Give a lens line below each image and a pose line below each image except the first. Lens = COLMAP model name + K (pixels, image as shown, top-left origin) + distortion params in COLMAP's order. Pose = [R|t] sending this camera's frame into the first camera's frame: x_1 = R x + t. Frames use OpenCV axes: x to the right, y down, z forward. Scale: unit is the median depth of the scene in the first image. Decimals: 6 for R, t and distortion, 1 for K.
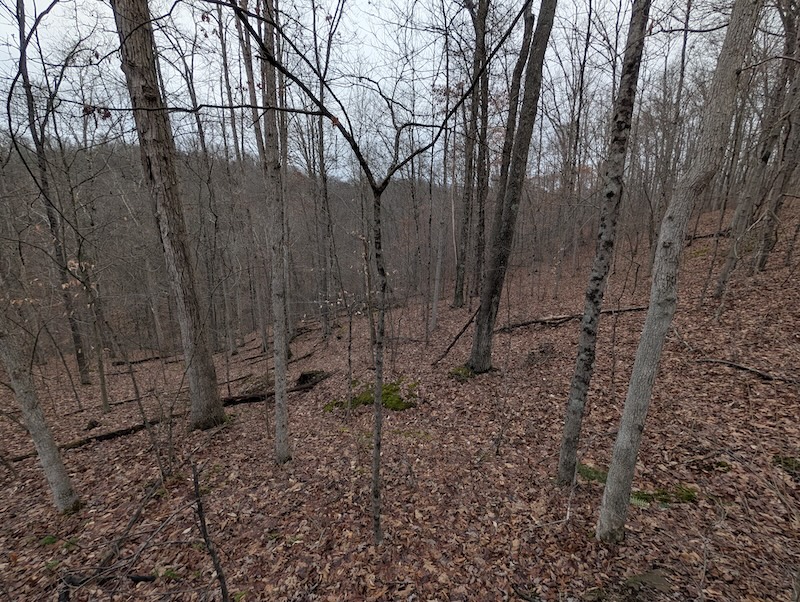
lens RADIAL K [[281.2, 0, 402.8], [0, 281.2, 300.8], [0, 0, 1]] dist [0.000320, 0.000007]
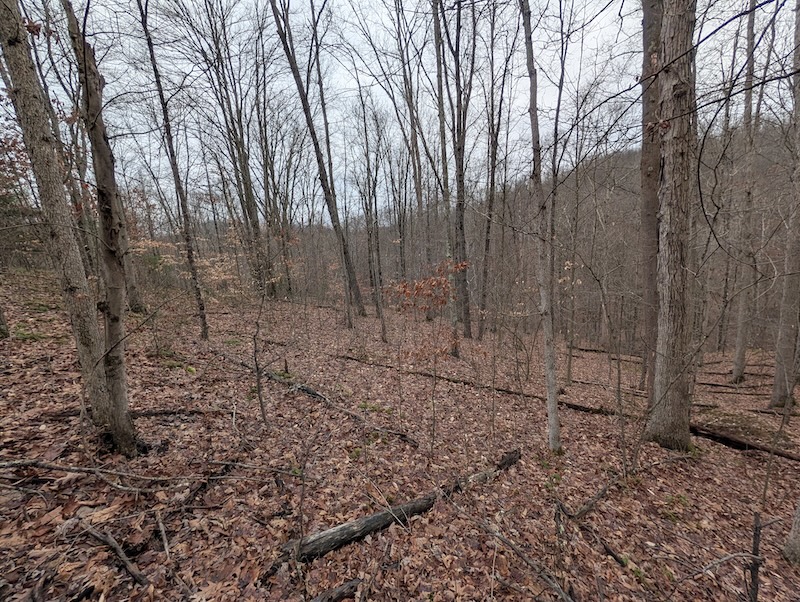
lens RADIAL K [[281.2, 0, 401.2], [0, 281.2, 299.9], [0, 0, 1]] dist [0.000320, 0.000007]
pose [[0.375407, 0.124047, -0.918522, -0.261254], [-0.122640, 0.988938, 0.083433, 0.015751], [0.918711, 0.081326, 0.386467, -0.186414]]
